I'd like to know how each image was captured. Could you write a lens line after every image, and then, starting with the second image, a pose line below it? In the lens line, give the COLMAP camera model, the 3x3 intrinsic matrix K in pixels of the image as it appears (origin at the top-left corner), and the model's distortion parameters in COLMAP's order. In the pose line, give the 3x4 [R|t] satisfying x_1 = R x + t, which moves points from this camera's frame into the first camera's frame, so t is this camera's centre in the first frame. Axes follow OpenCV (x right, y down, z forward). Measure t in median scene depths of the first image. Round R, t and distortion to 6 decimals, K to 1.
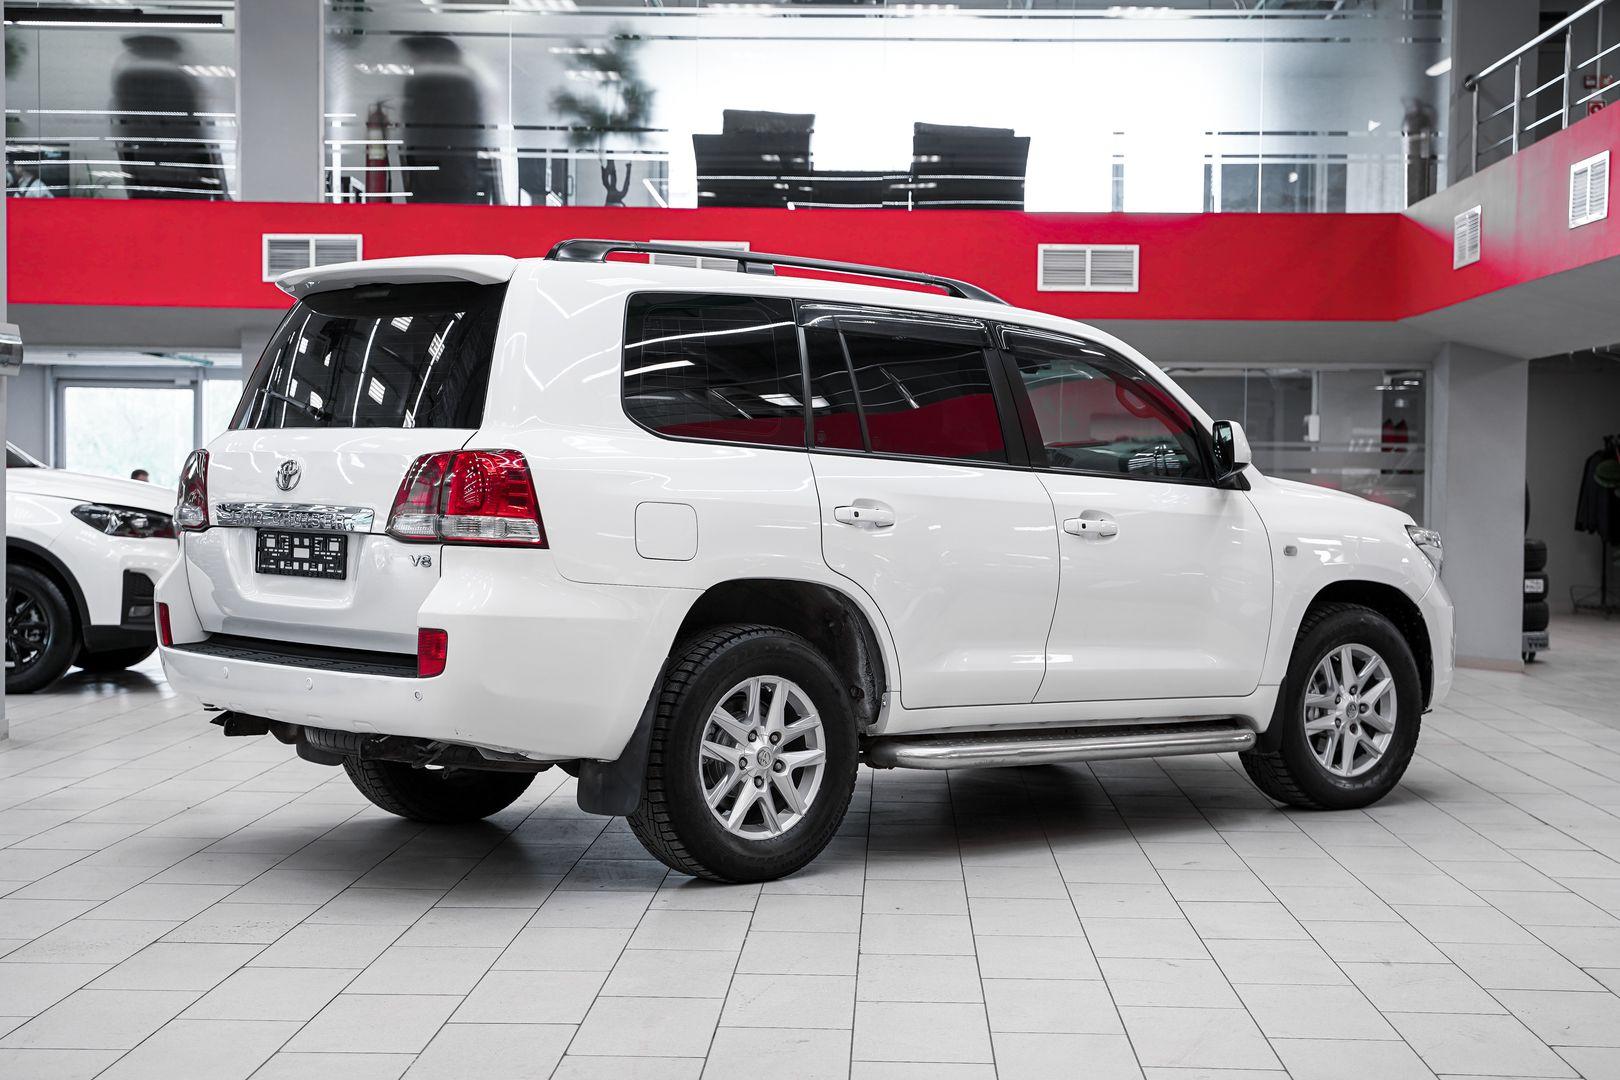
lens RADIAL K [[2542.6, 0, 810.0], [0, 2542.6, 540.0], [0, 0, 1]] dist [0.038294, 0.067035]
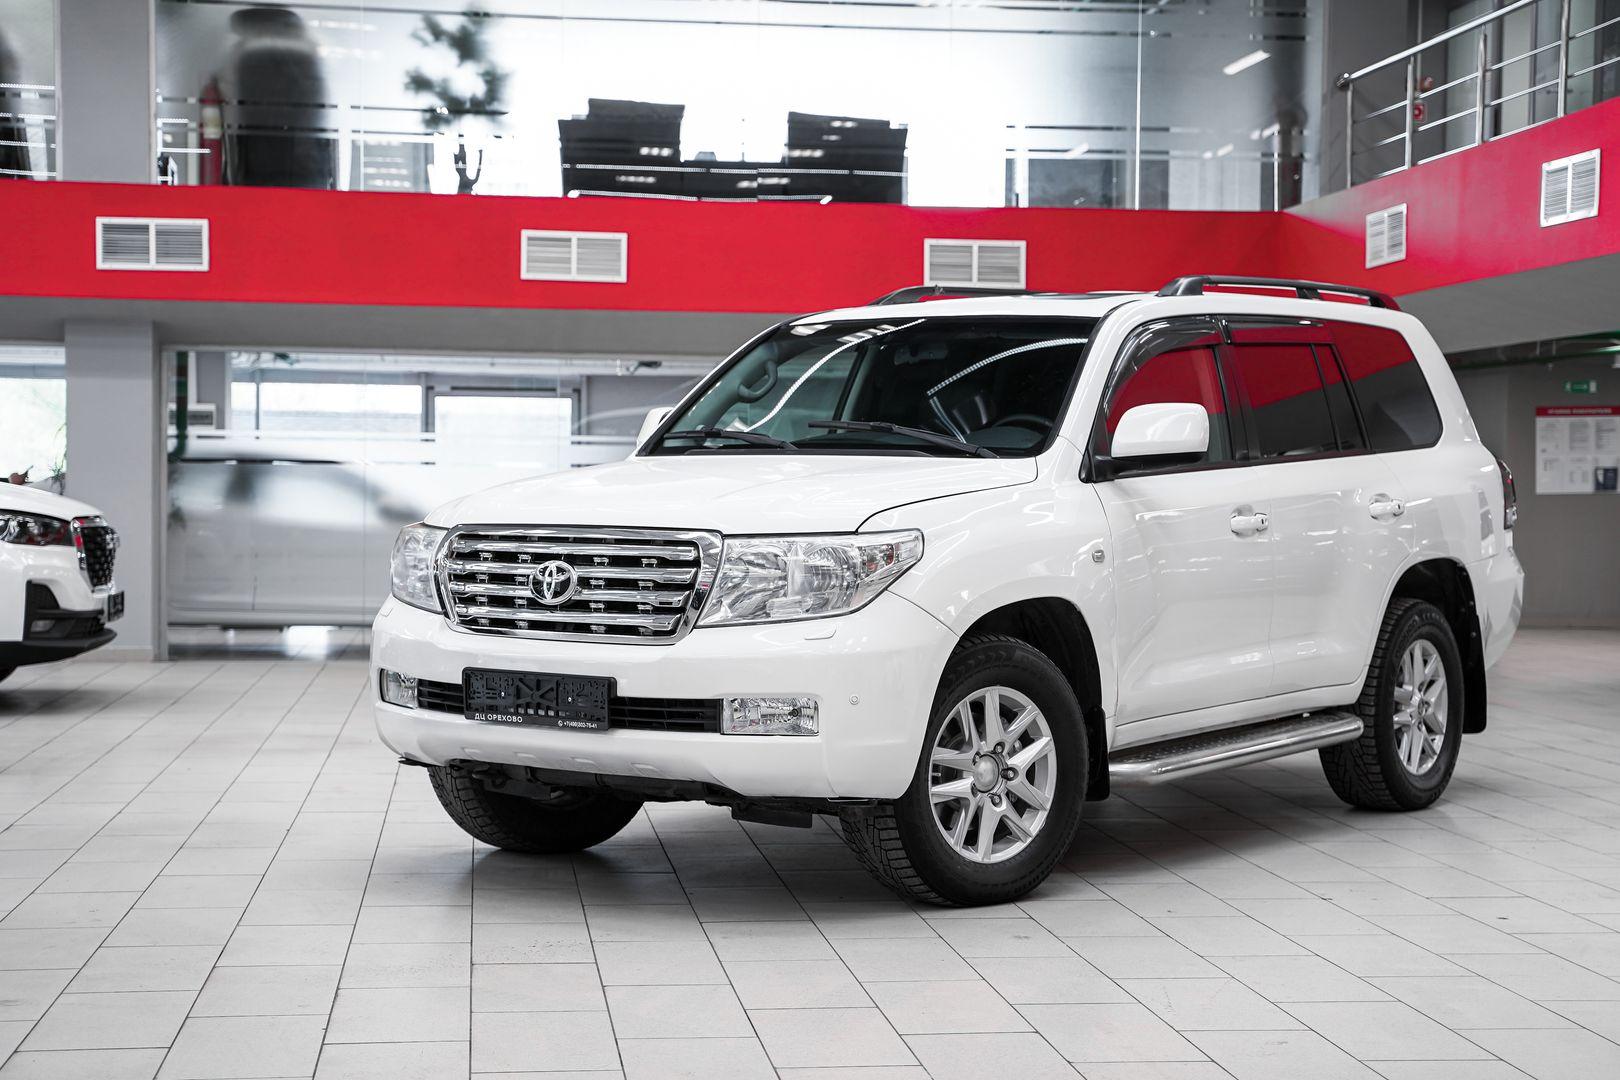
lens RADIAL K [[2653.9, 0, 810.0], [0, 2653.9, 540.0], [0, 0, 1]] dist [0.097312, 0.093230]
pose [[0.987713, -0.006886, 0.156125, -0.108271], [0.007552, 0.999965, -0.003672, 0.002077], [-0.156094, 0.004806, 0.987730, 0.004044]]
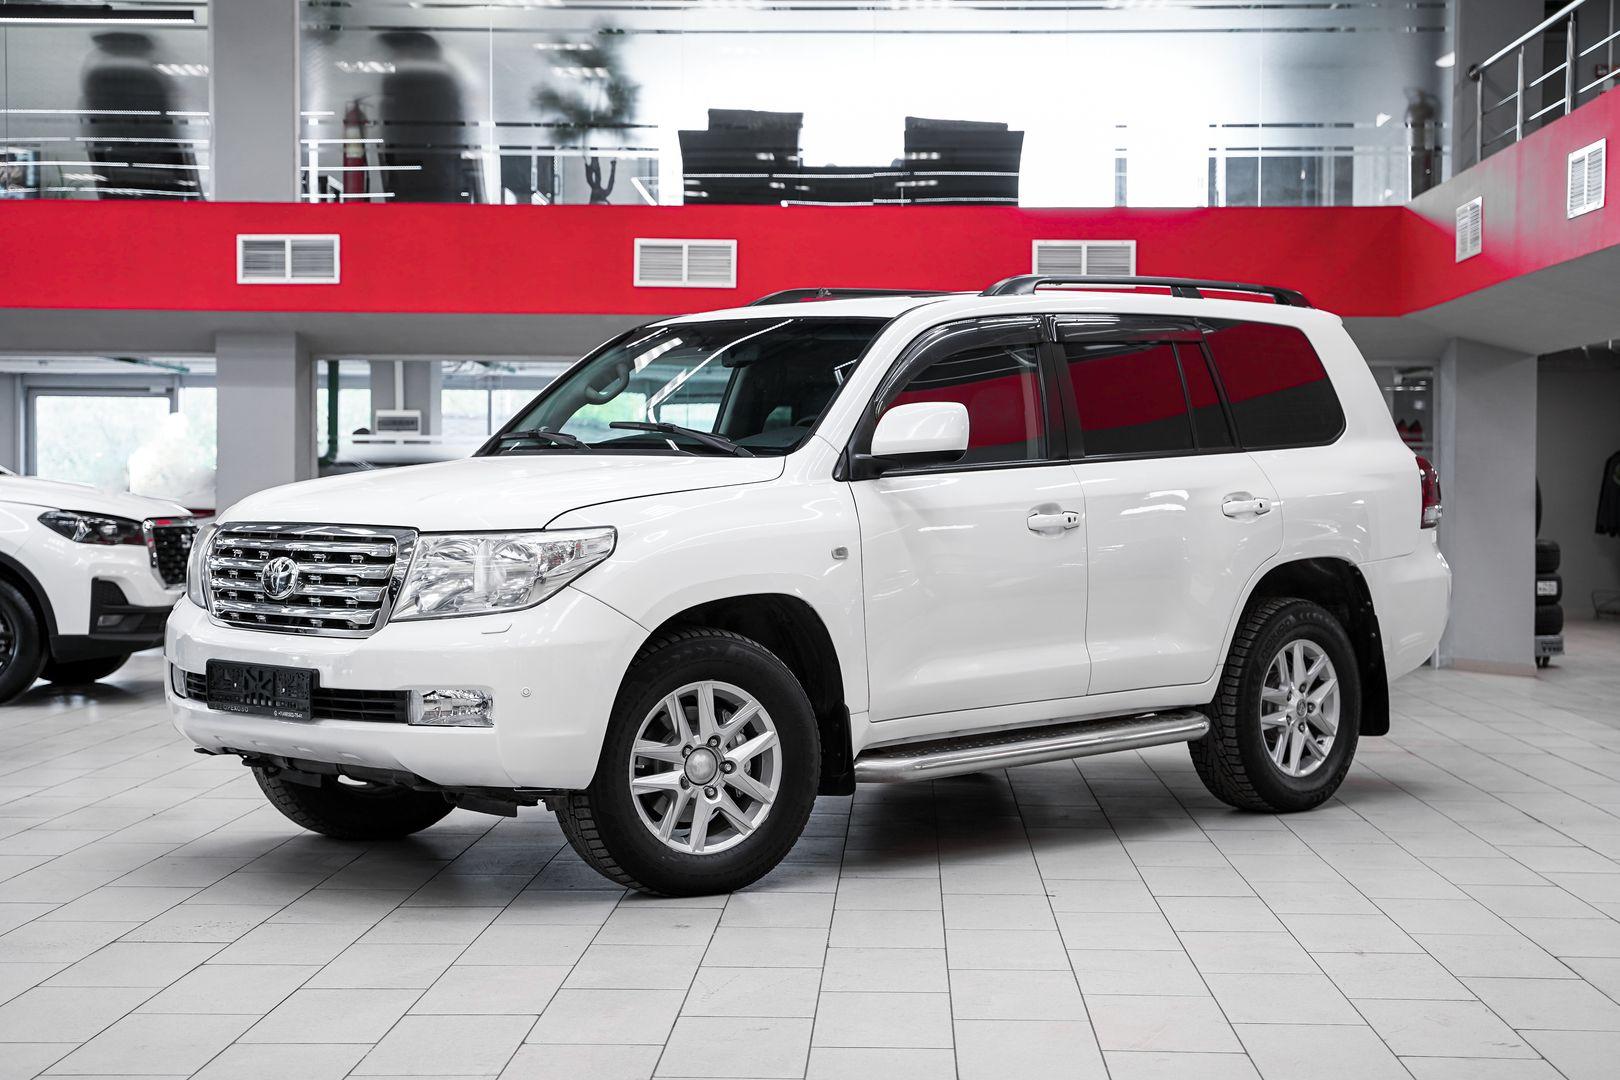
lens RADIAL K [[2647.5, 0, 822.4], [0, 2647.5, 500.1], [0, 0, 1]] dist [0.042219, 0.185134]
pose [[0.999977, -0.006567, 0.001841, 0.006280], [0.006604, 0.999761, -0.020853, 0.003835], [-0.001703, 0.020865, 0.999781, -0.012748]]
